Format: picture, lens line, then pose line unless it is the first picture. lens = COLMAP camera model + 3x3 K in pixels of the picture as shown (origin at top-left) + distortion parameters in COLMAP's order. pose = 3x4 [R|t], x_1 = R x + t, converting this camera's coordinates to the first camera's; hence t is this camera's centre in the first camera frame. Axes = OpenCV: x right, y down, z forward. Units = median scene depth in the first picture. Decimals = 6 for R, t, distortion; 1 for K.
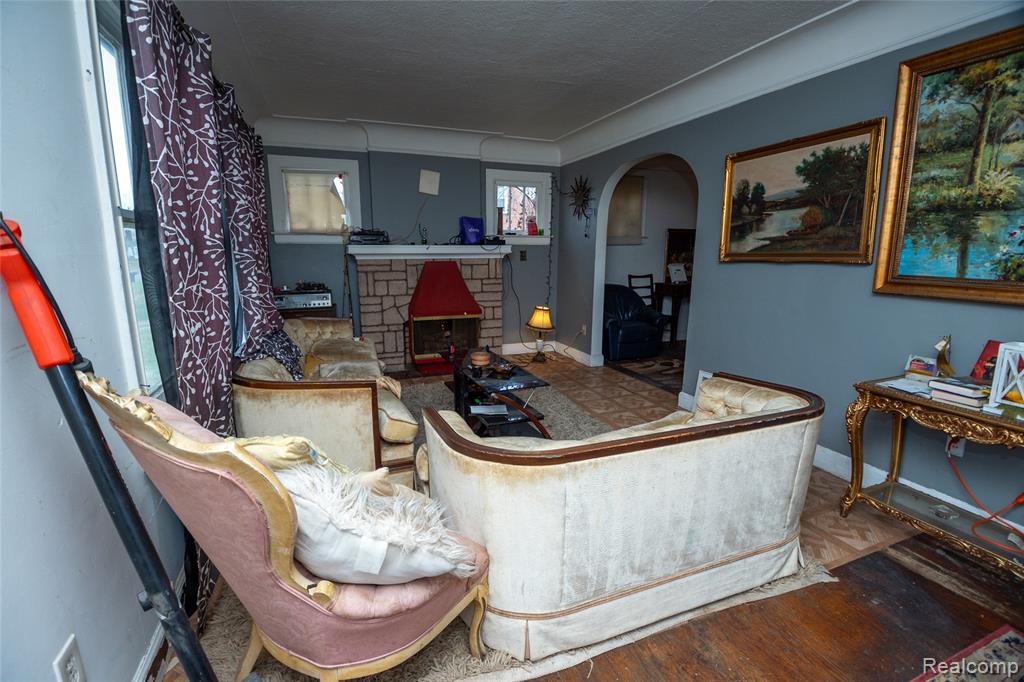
lens RADIAL K [[453.1, 0, 501.8], [0, 453.1, 334.1], [0, 0, 1]] dist [-0.022815, -0.001978]
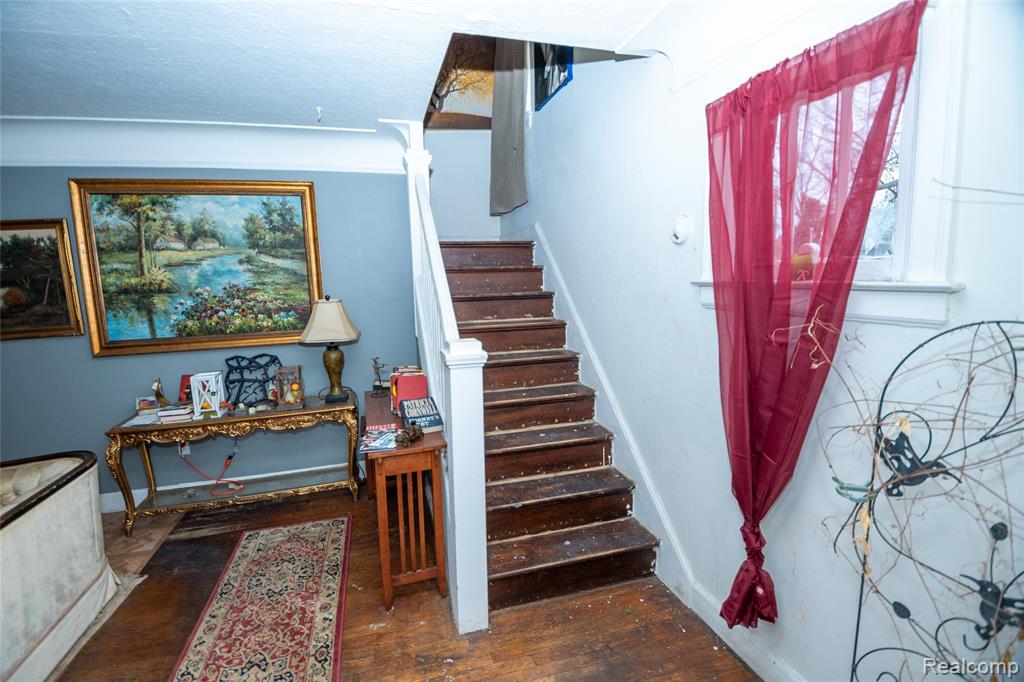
lens RADIAL K [[453.1, 0, 504.1], [0, 453.1, 337.2], [0, 0, 1]] dist [-0.022815, -0.001978]
pose [[0.067675, -0.130180, 0.989178, -0.341797], [0.208044, 0.971498, 0.113620, -0.058013], [-0.975776, 0.198103, 0.092829, -0.269526]]
